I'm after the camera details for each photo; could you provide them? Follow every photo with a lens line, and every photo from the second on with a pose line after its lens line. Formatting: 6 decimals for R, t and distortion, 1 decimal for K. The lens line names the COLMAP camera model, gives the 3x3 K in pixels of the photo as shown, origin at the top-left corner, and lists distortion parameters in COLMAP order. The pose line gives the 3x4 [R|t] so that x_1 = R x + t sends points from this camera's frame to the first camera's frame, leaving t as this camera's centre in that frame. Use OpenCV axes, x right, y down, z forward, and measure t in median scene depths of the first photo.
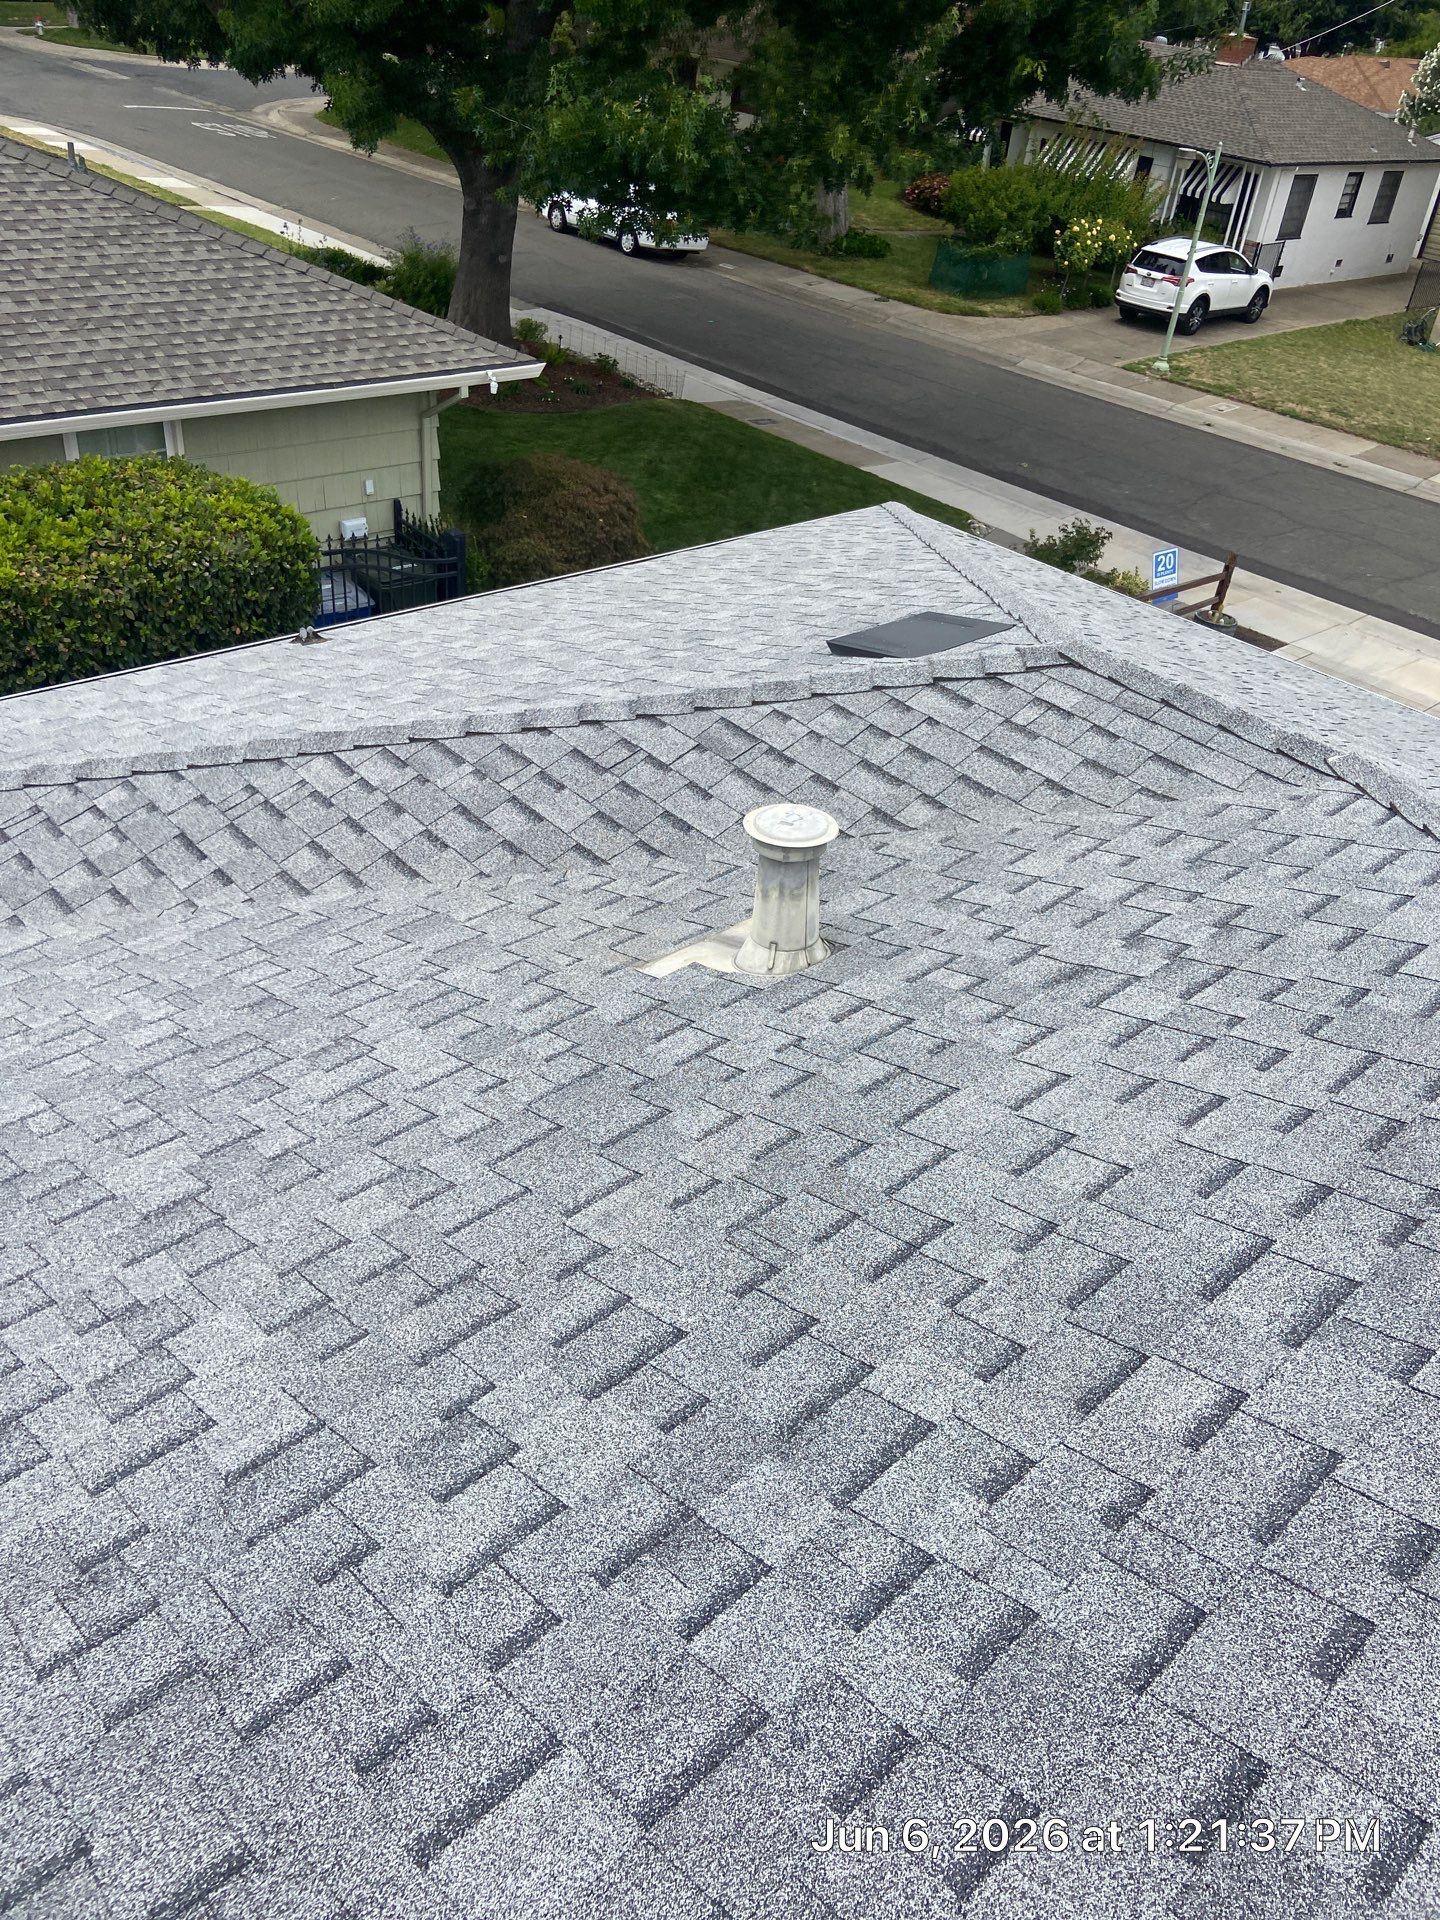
lens RADIAL K [[1440.7, 0, 729.4], [0, 1440.7, 939.3], [0, 0, 1]] dist [0.135779, -0.172980]
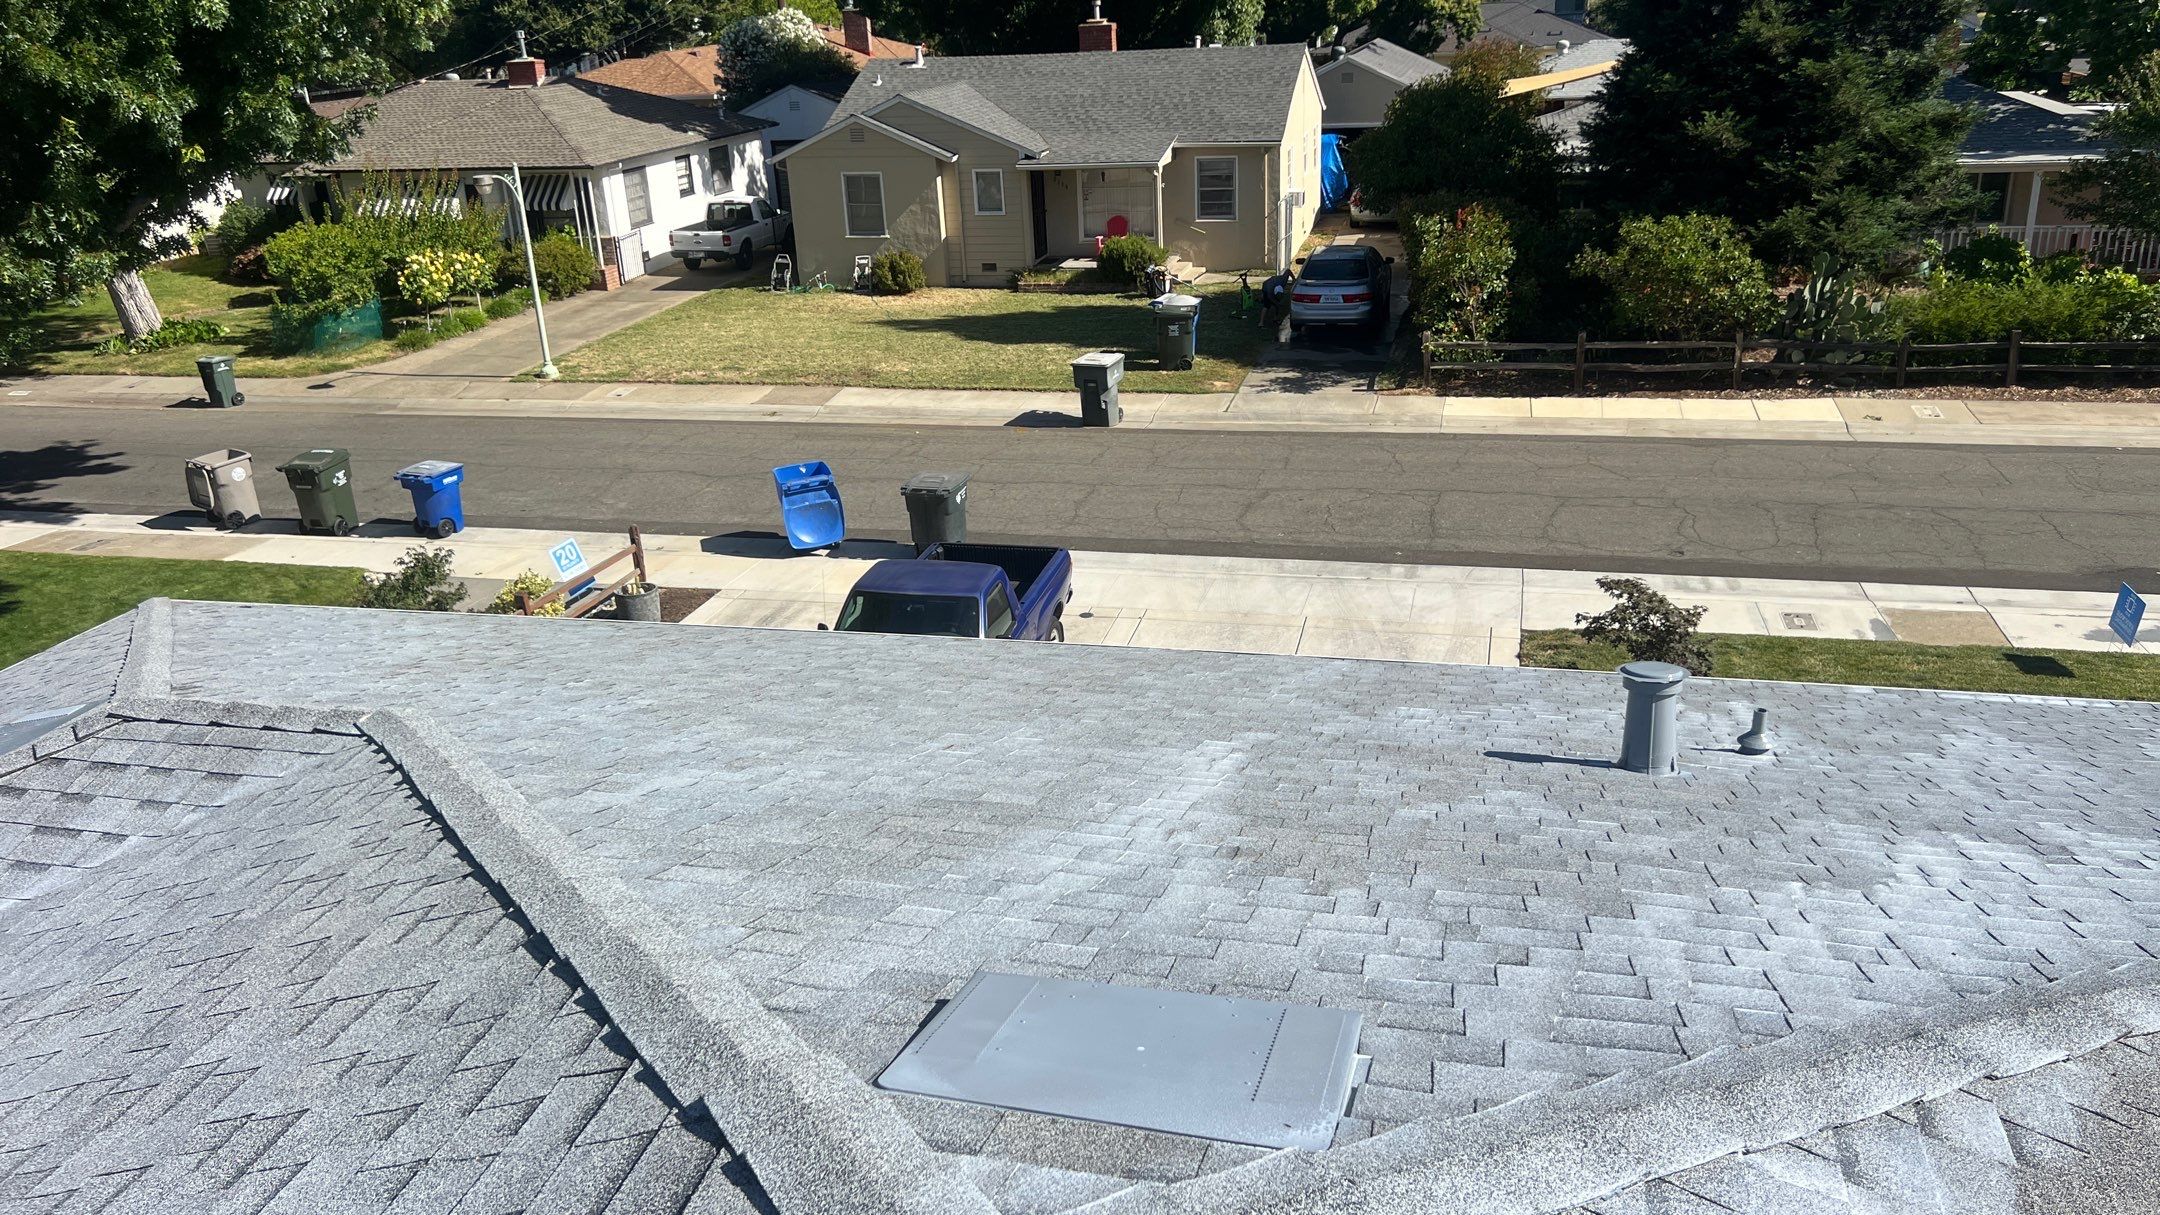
lens RADIAL K [[1604.9, 0, 1094.8], [0, 1604.9, 589.3], [0, 0, 1]] dist [0.073470, -0.105436]
pose [[0.820905, -0.322199, 0.471491, 0.070577], [0.419877, 0.900149, -0.115914, 0.036929], [-0.387064, 0.293122, 0.874220, -0.073996]]
